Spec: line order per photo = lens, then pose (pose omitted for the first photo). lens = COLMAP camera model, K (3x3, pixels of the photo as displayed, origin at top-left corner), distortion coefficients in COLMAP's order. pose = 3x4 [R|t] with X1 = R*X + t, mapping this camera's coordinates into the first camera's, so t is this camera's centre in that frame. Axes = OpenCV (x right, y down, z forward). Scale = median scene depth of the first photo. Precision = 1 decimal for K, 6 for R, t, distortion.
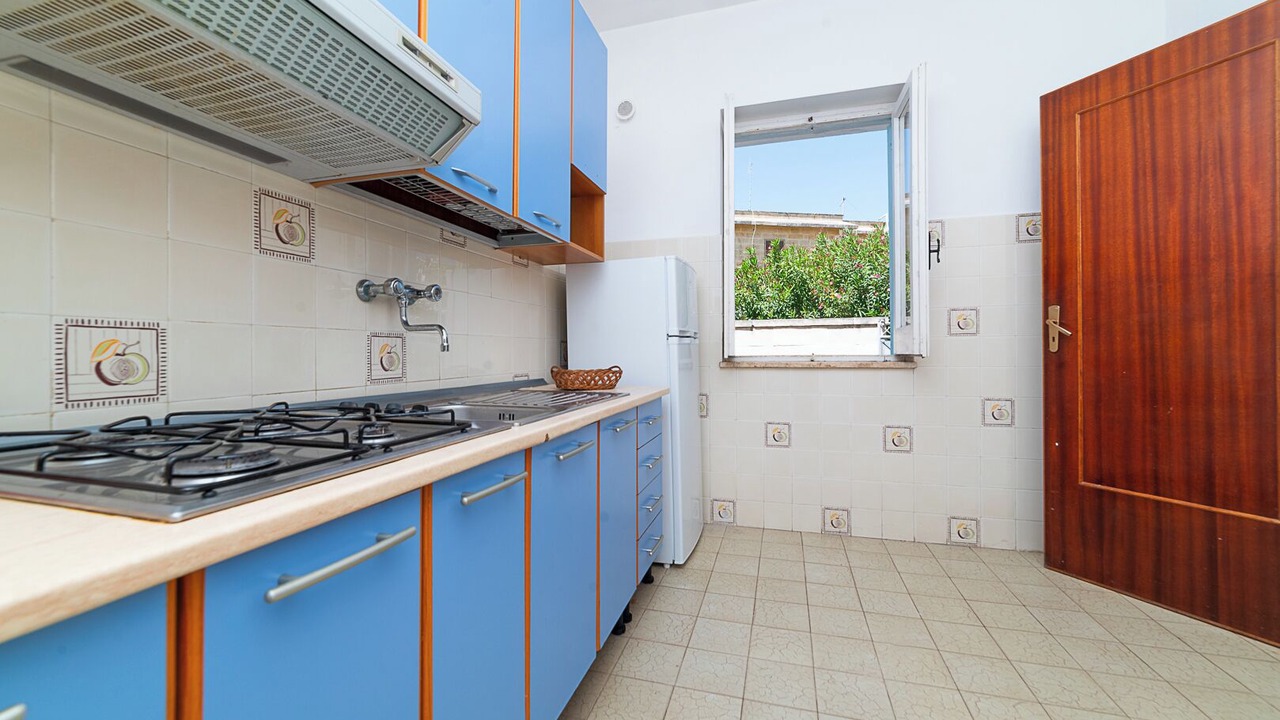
lens RADIAL K [[496.6, 0, 641.2], [0, 496.6, 353.2], [0, 0, 1]] dist [-0.004403, 0.000955]
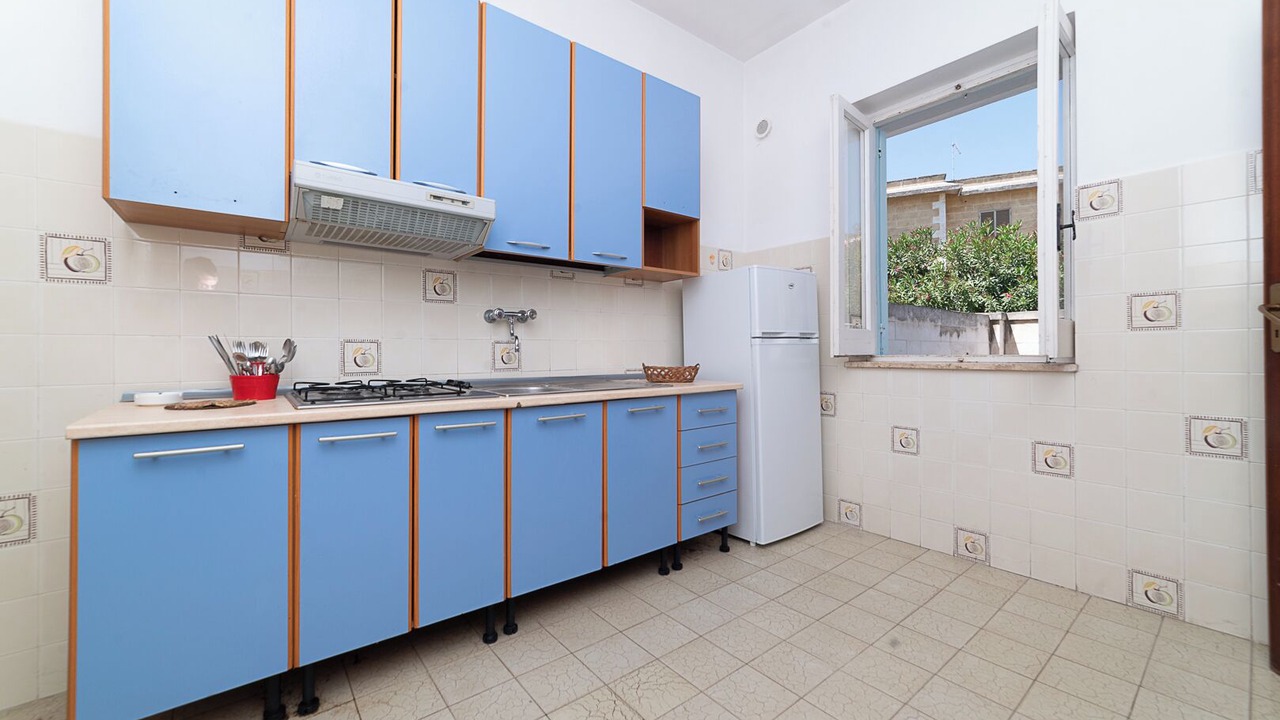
lens RADIAL K [[496.6, 0, 644.8], [0, 496.6, 353.3], [0, 0, 1]] dist [-0.004403, 0.000955]
pose [[0.819047, 0.002578, -0.573721, 0.494333], [0.000113, 0.999989, 0.004655, -0.004455], [0.573727, -0.003878, 0.819038, -0.050126]]
